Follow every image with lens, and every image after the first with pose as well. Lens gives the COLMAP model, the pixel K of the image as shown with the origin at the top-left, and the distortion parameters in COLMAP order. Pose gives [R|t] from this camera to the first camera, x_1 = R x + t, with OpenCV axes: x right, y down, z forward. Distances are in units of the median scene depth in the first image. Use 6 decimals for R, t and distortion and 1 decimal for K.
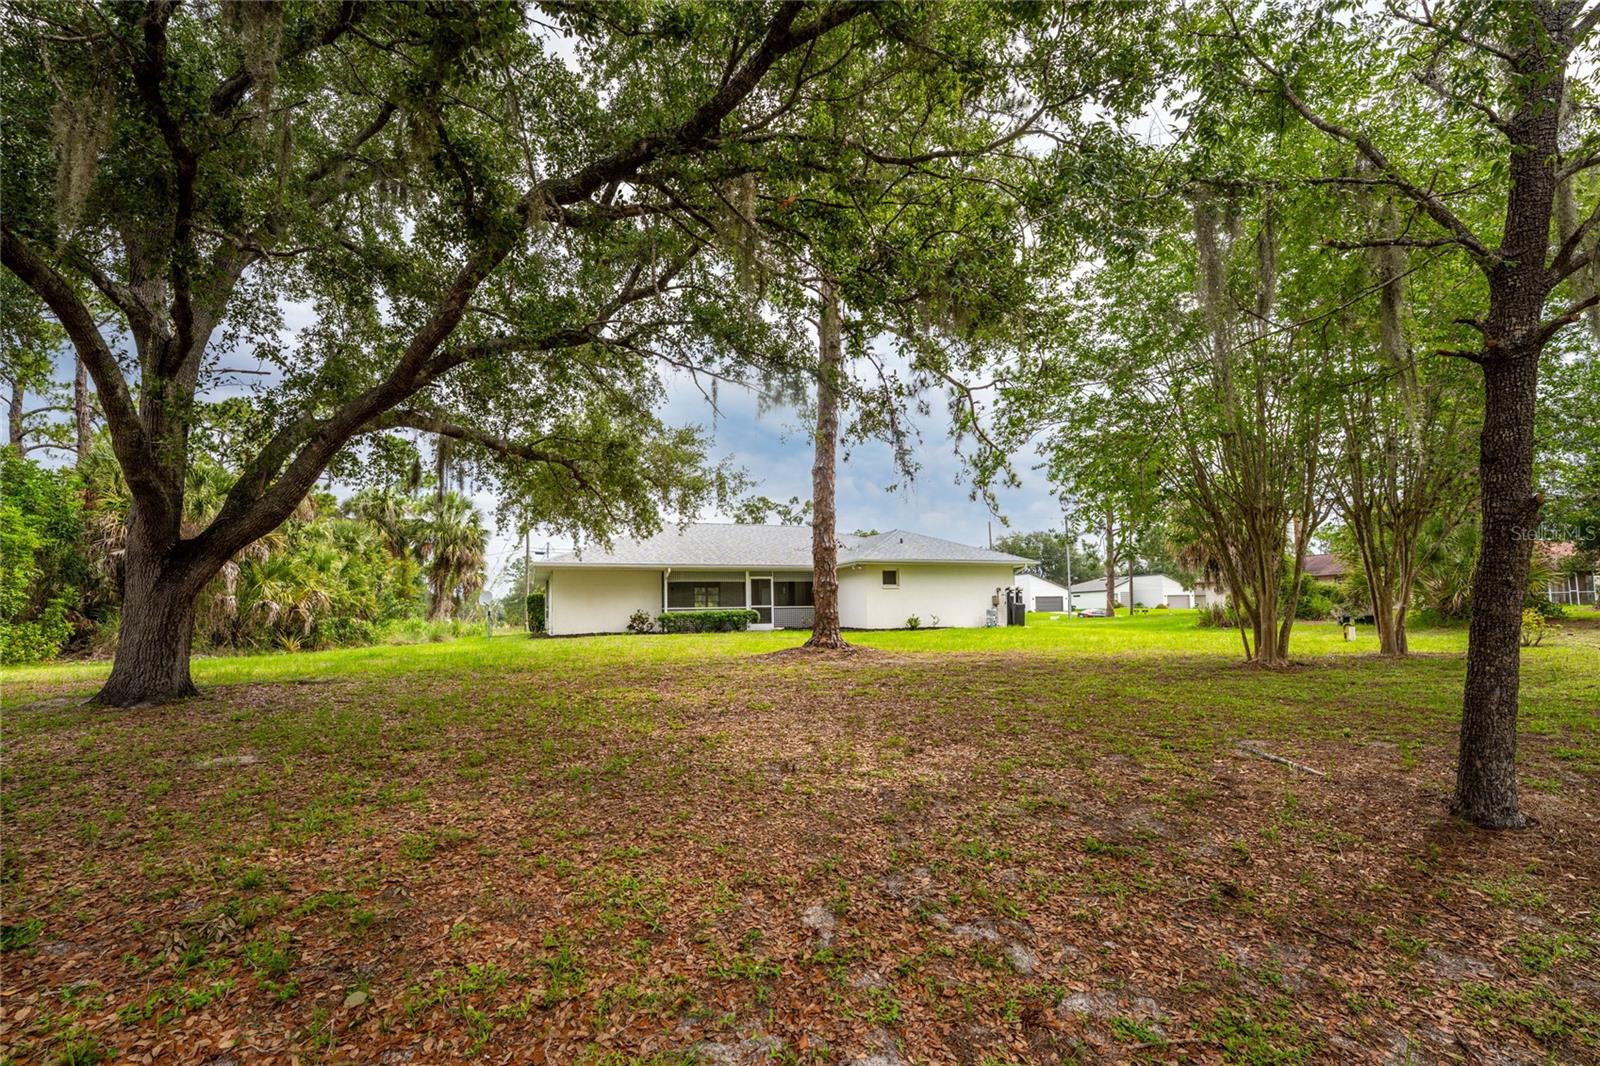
lens RADIAL K [[666.8, 0, 801.5], [0, 666.8, 551.7], [0, 0, 1]] dist [-0.022848, 0.000498]
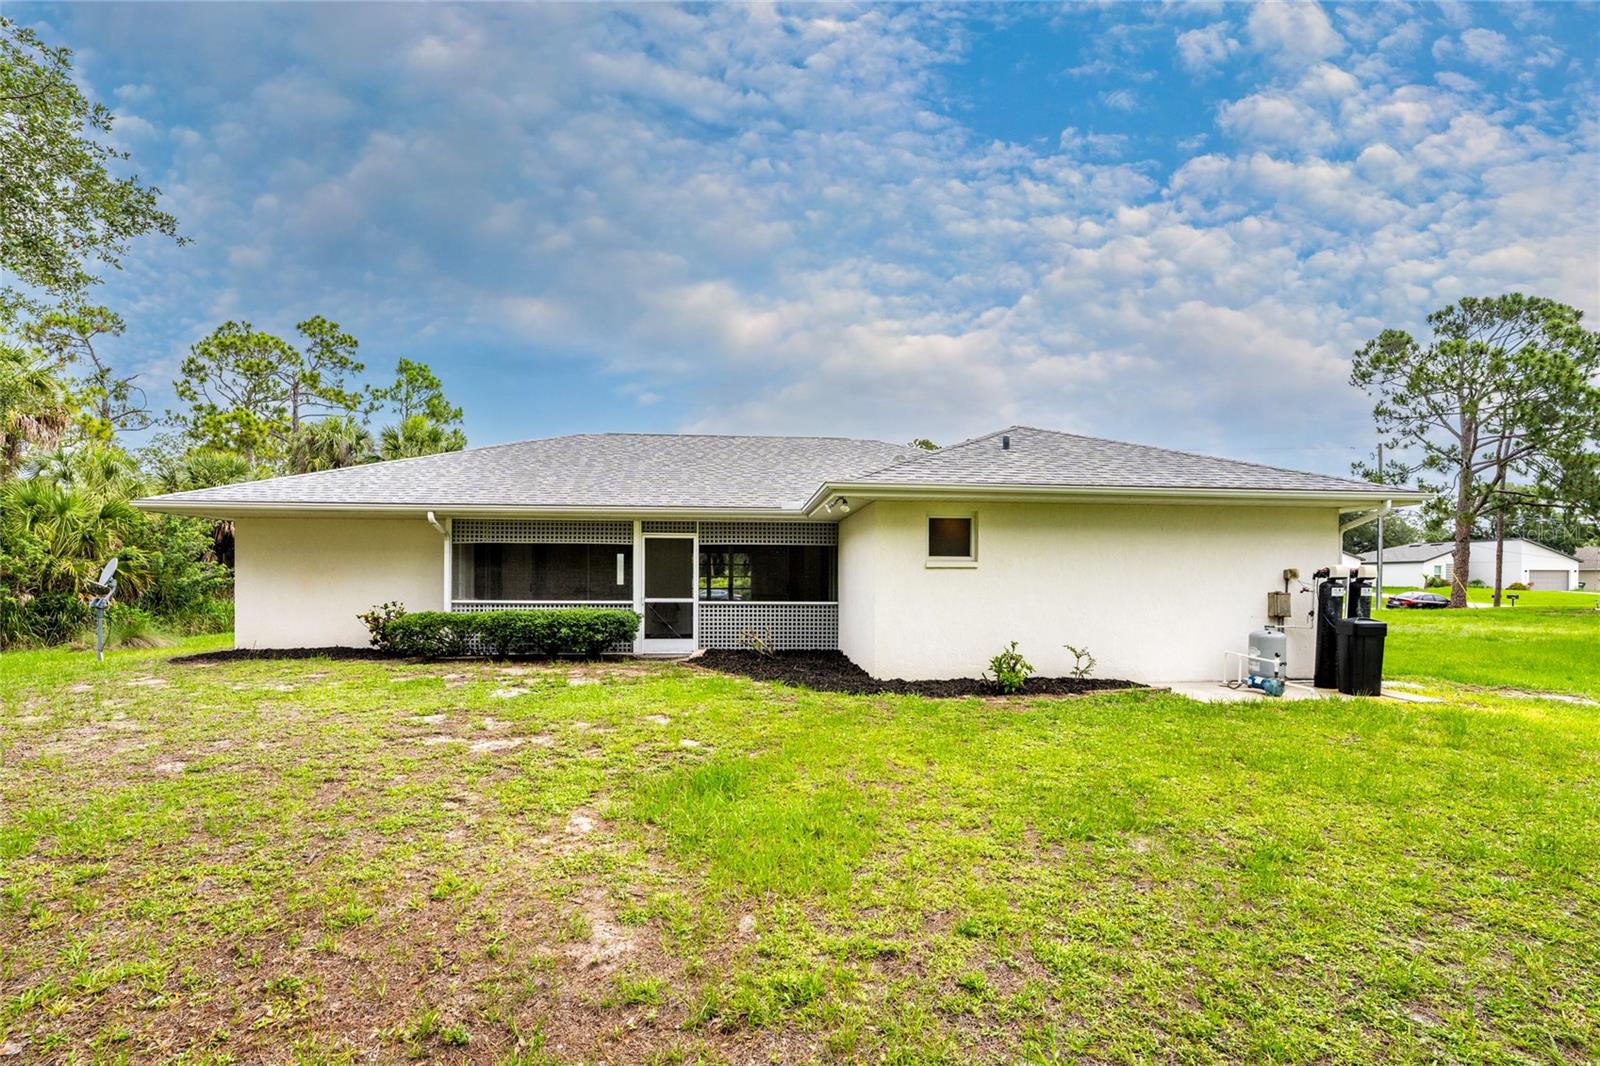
lens RADIAL K [[643.5, 0, 837.3], [0, 643.5, 565.6], [0, 0, 1]] dist [-0.020232, 0.000121]
pose [[0.960096, 0.018261, -0.279072, 0.164708], [0.003980, 0.996873, 0.078922, 0.025616], [0.279641, -0.076884, 0.957021, 0.626238]]
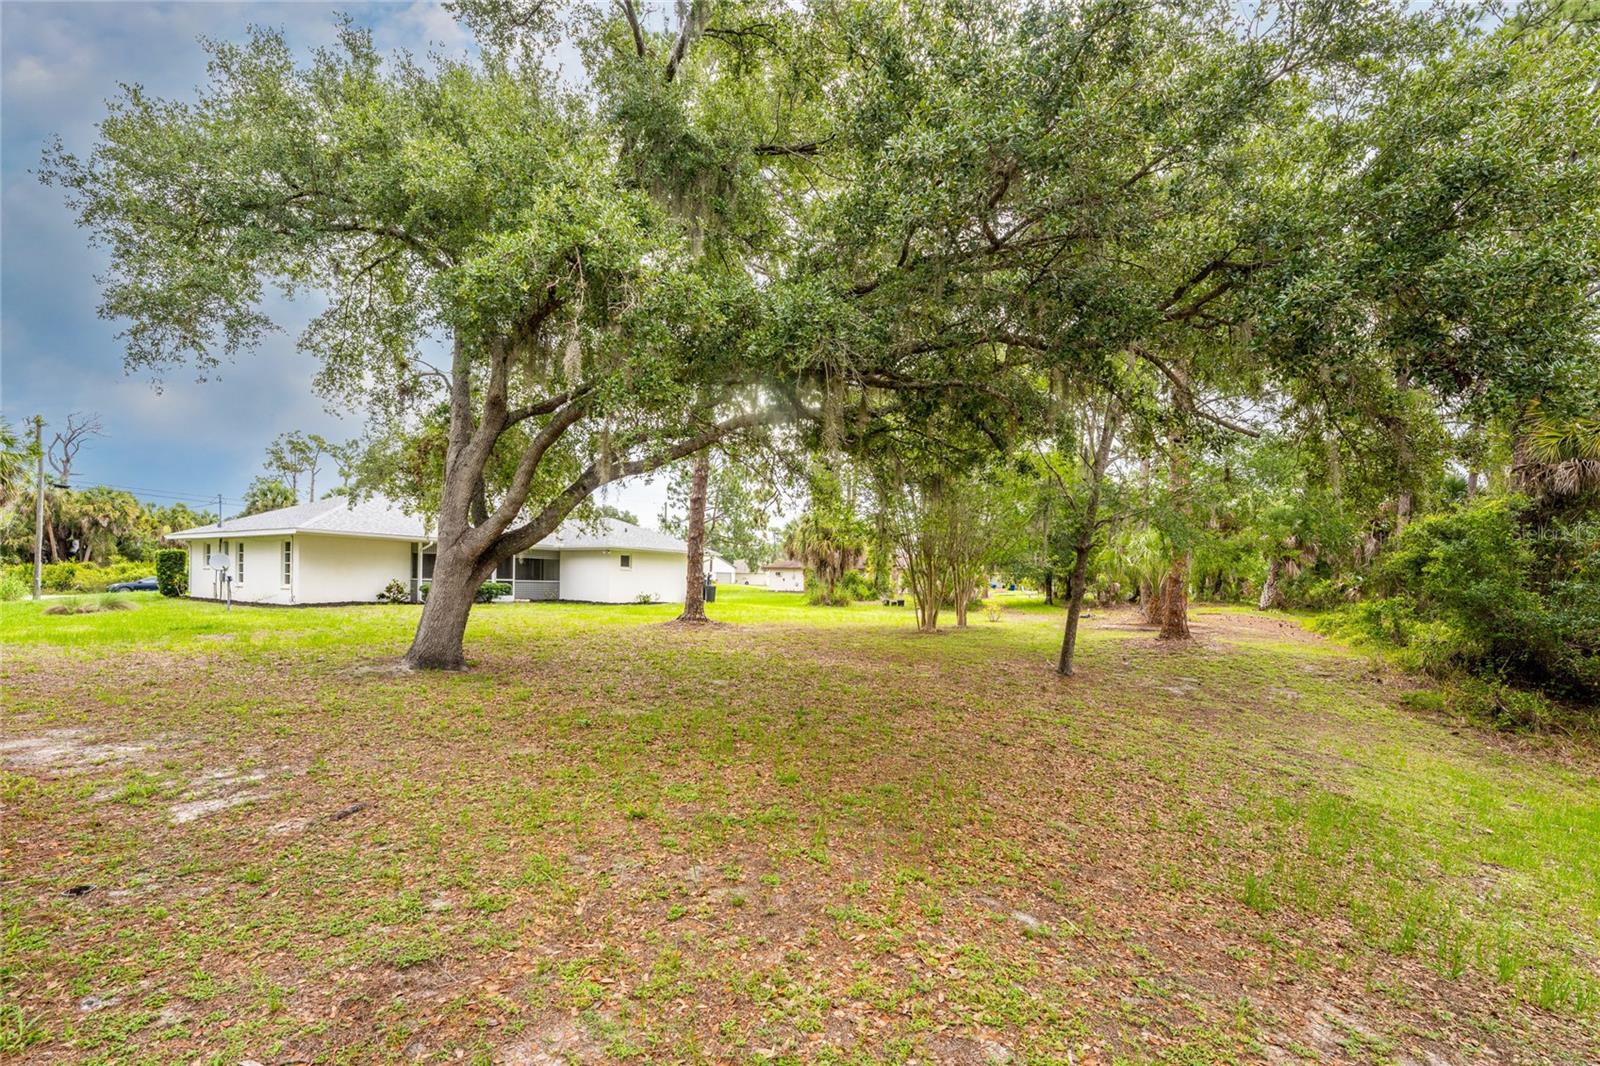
lens RADIAL K [[651.0, 0, 780.4], [0, 651.0, 572.9], [0, 0, 1]] dist [-0.001027, 0.000054]
pose [[0.787888, 0.042583, 0.614344, -0.362435], [-0.094858, 0.994092, 0.052749, -0.029761], [-0.608468, -0.099836, 0.787273, -0.124081]]
